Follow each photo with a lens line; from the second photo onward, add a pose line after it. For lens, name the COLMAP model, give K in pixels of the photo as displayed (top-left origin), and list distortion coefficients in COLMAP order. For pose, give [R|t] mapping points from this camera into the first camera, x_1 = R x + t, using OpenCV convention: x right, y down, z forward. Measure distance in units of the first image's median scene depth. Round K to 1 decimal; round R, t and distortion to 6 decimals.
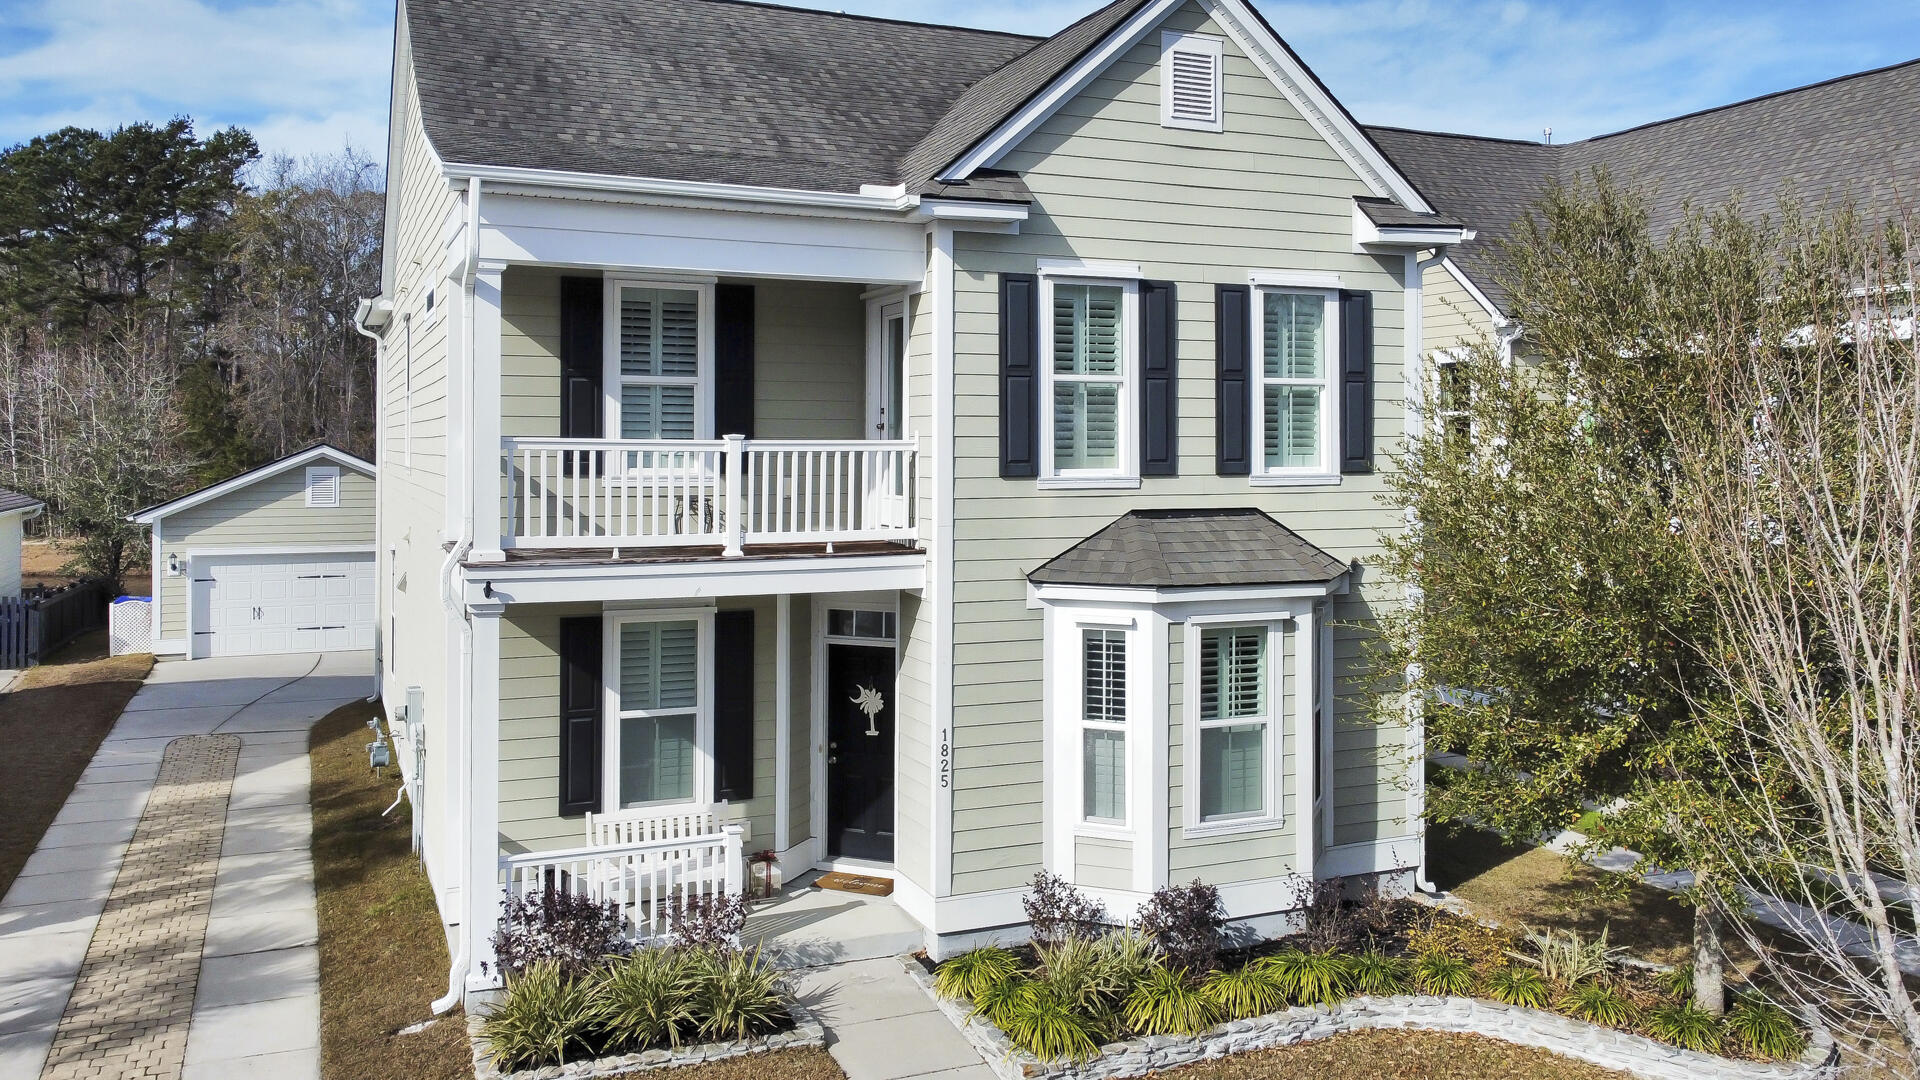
lens RADIAL K [[1487.1, 0, 958.0], [0, 1487.1, 430.0], [0, 0, 1]] dist [0.003155, 0.000187]
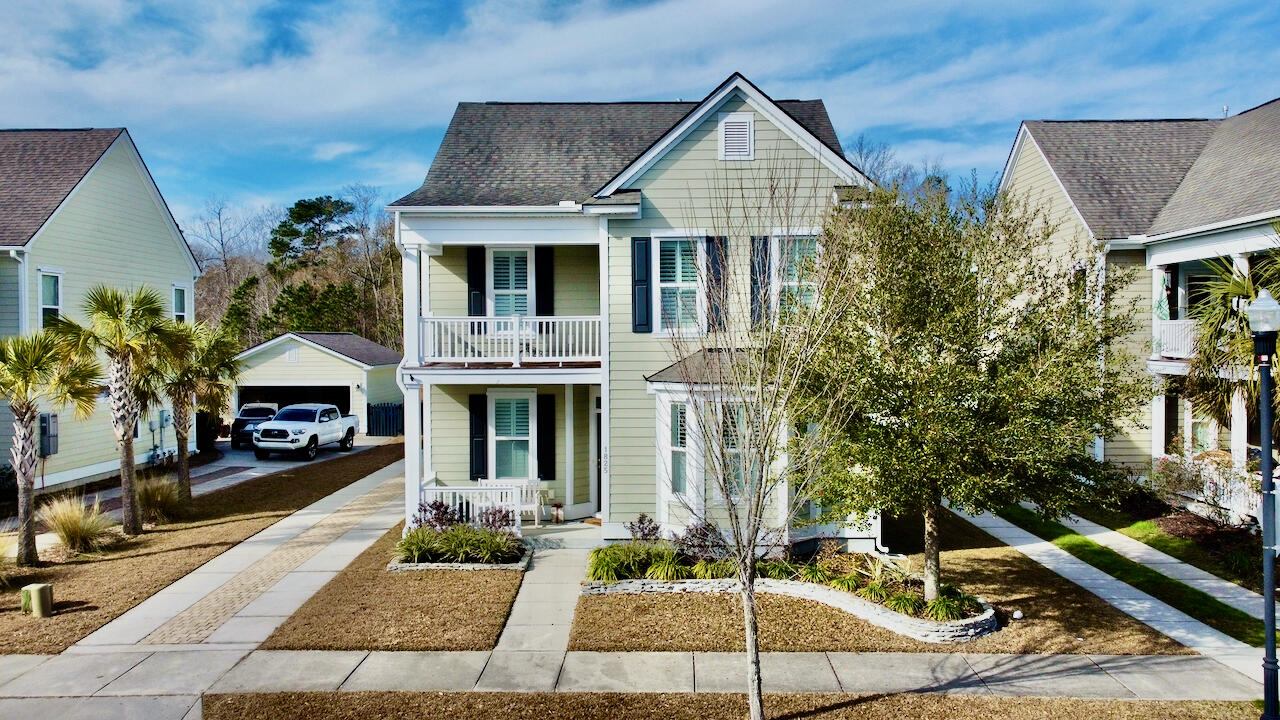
lens RADIAL K [[970.8, 0, 640.0], [0, 970.8, 360.0], [0, 0, 1]] dist [-0.000210, -0.000202]
pose [[0.912345, 0.002935, -0.409412, 0.599103], [0.011555, 0.999391, 0.032914, 0.025000], [0.409259, -0.034759, 0.911756, -0.272218]]
